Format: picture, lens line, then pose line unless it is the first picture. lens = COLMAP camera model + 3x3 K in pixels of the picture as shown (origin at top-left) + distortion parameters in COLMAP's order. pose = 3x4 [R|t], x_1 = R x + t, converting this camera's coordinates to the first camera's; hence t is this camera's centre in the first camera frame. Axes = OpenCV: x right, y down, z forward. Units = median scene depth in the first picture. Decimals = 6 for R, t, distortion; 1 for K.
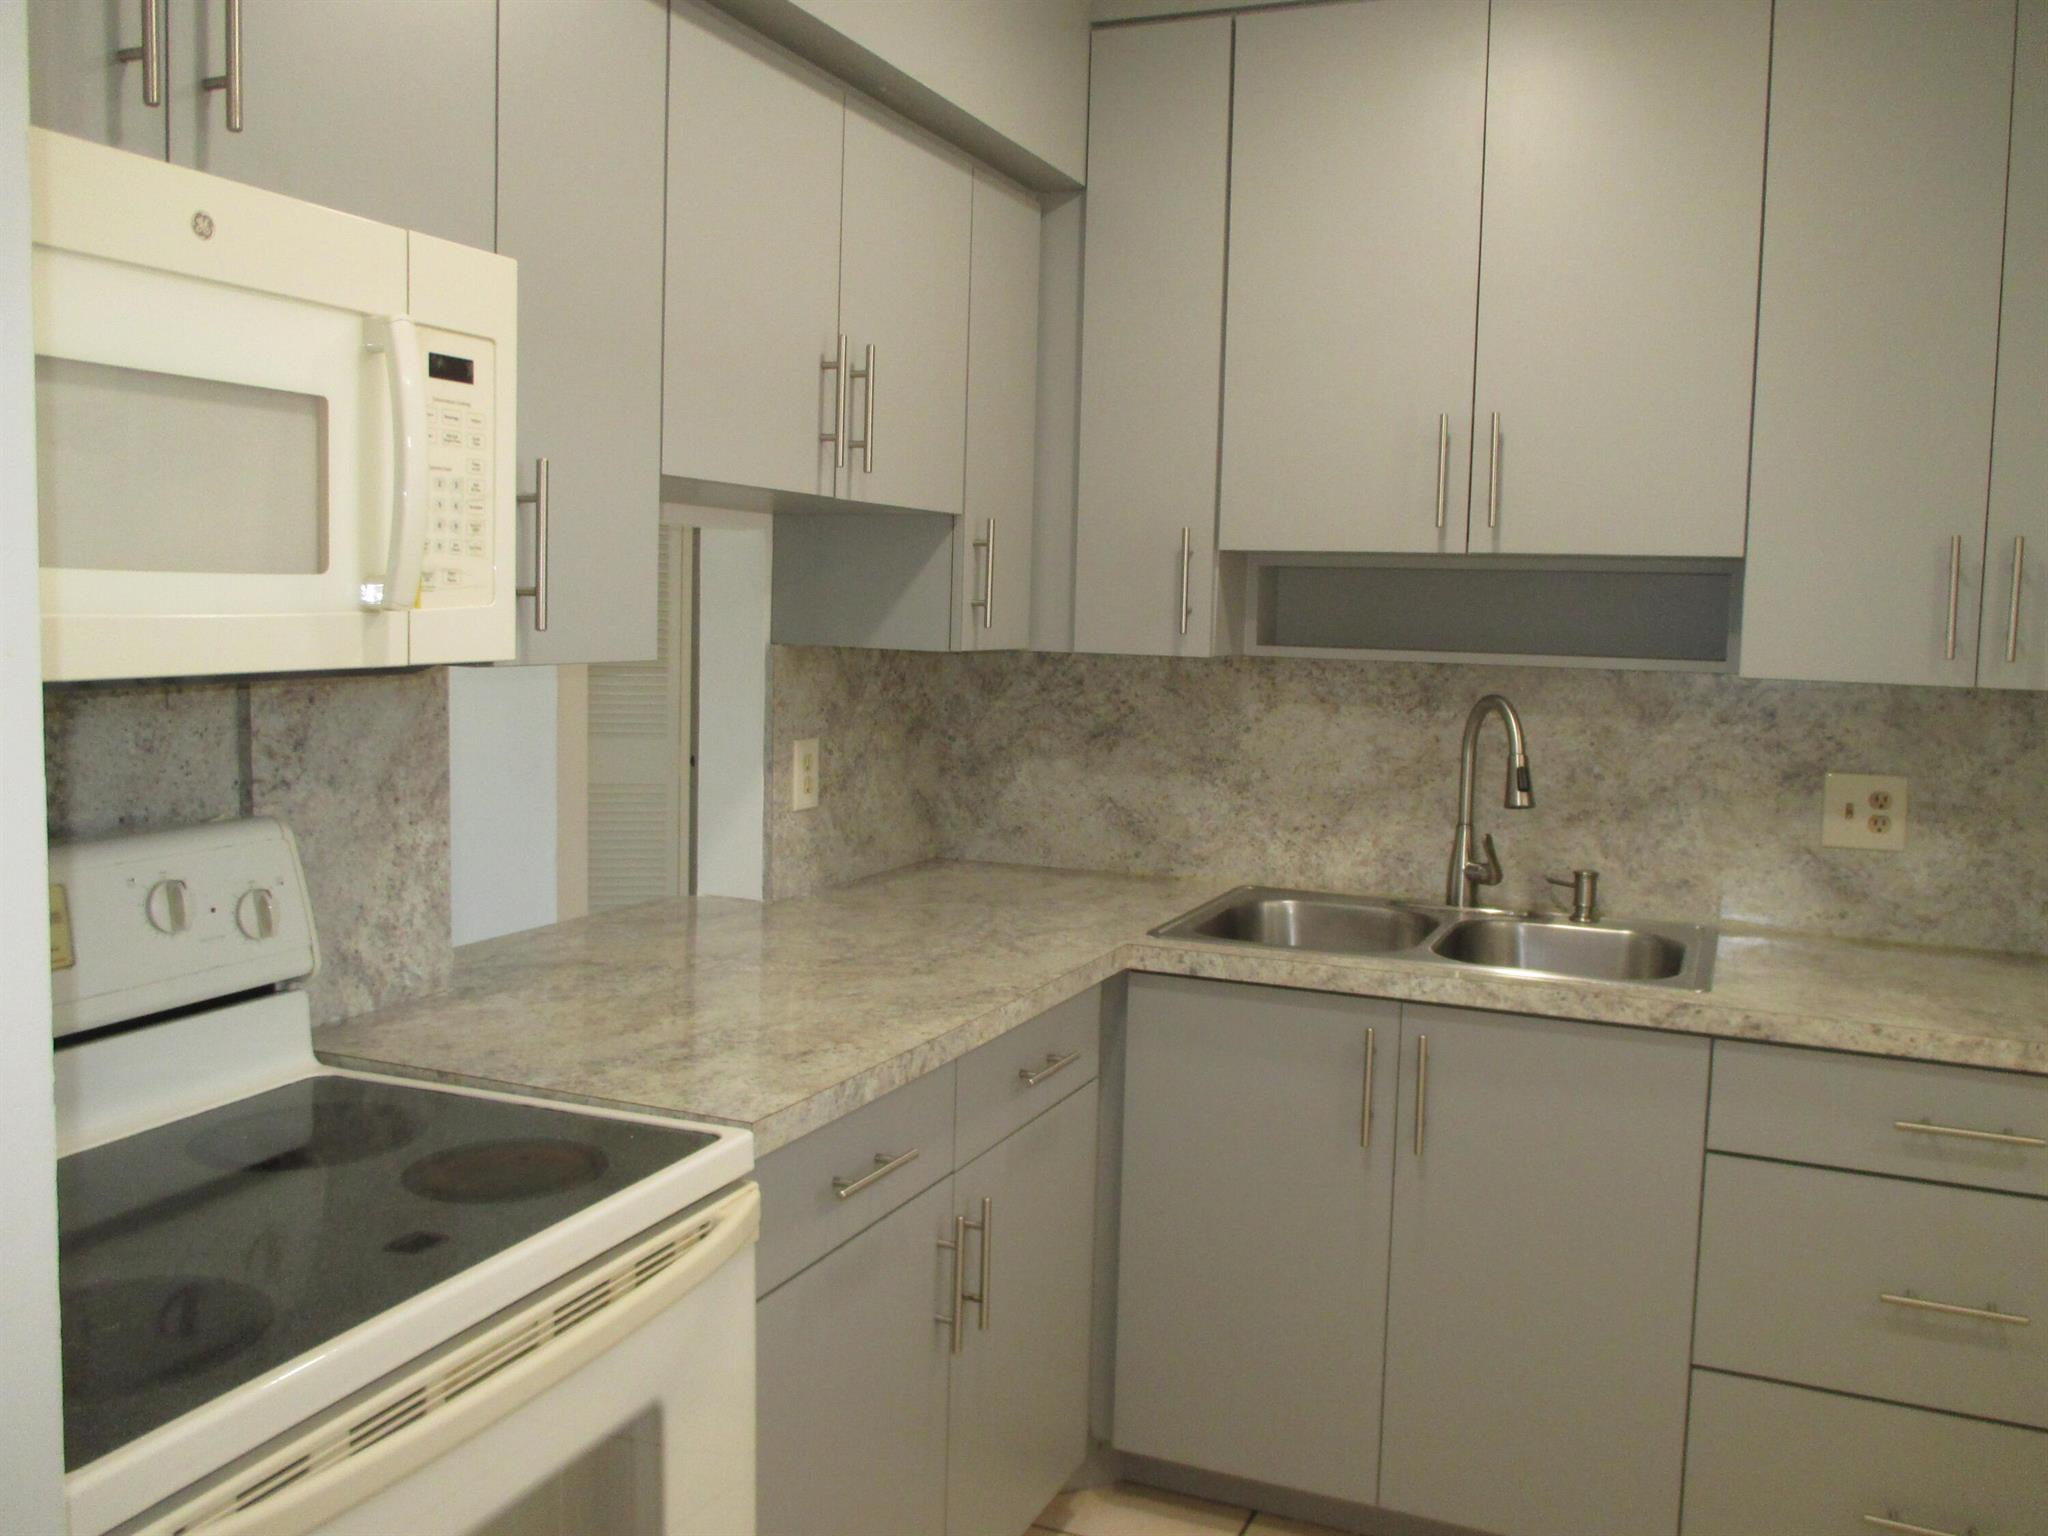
lens RADIAL K [[1727.6, 0, 1024.0], [0, 1727.6, 768.0], [0, 0, 1]] dist [-0.024444, 0.001094]
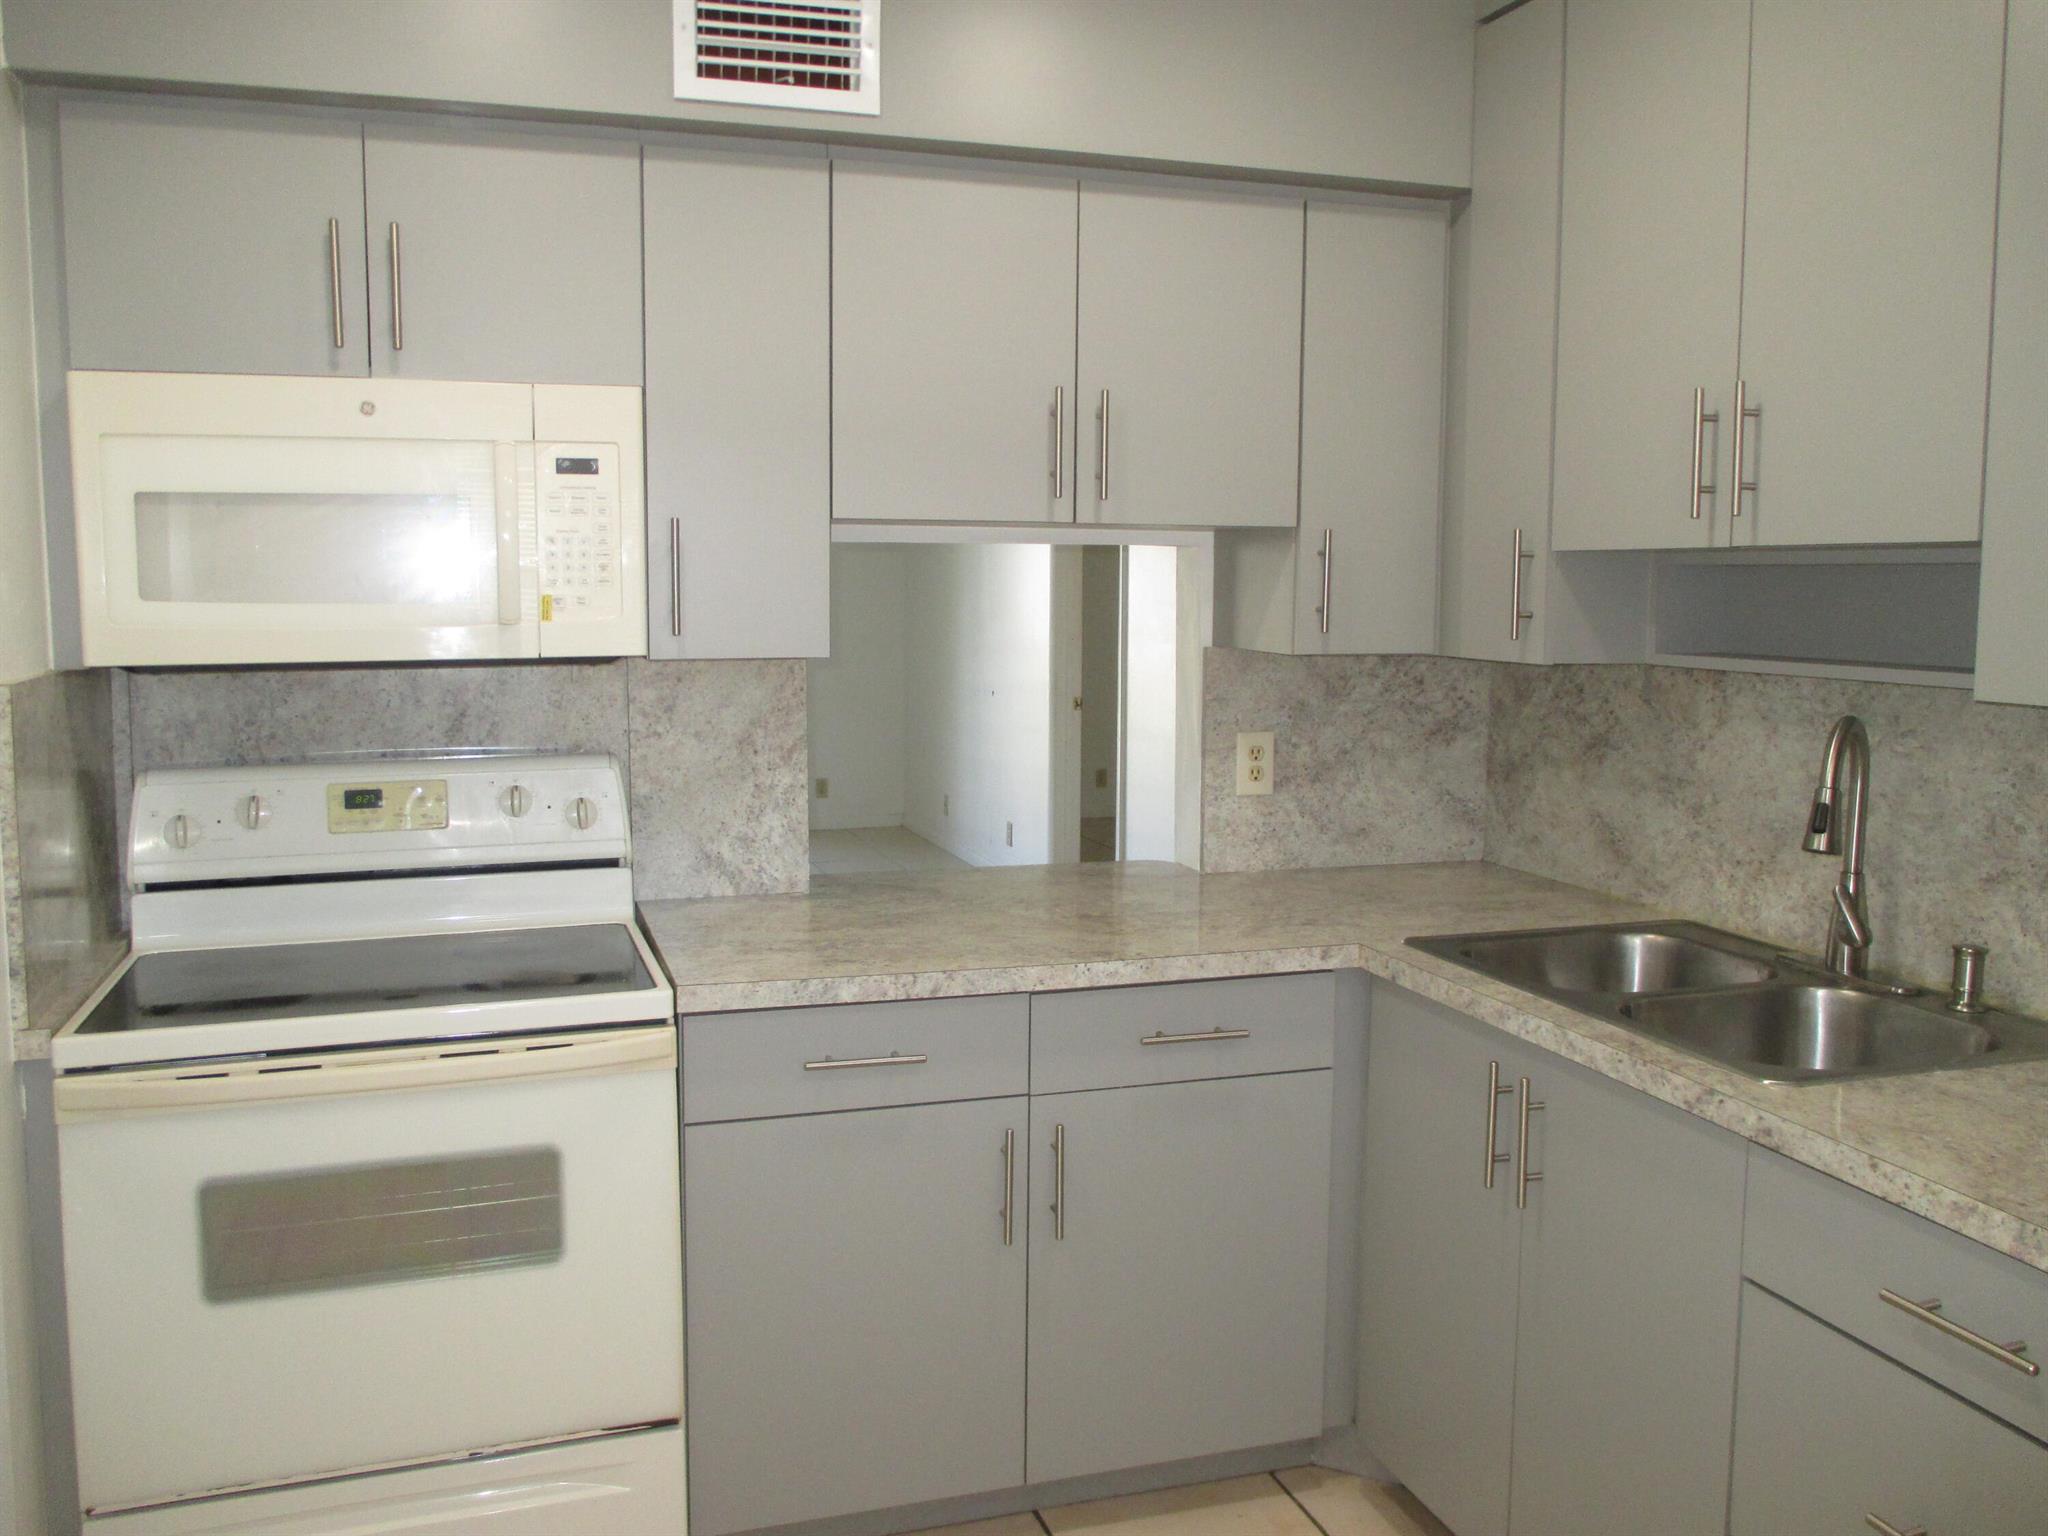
lens RADIAL K [[1727.6, 0, 1024.0], [0, 1727.6, 768.0], [0, 0, 1]] dist [-0.024444, 0.001094]
pose [[0.655138, 0.062214, -0.752943, 0.619878], [-0.062009, 0.997669, 0.028481, -0.016431], [0.752960, 0.028030, 0.657469, 0.159429]]
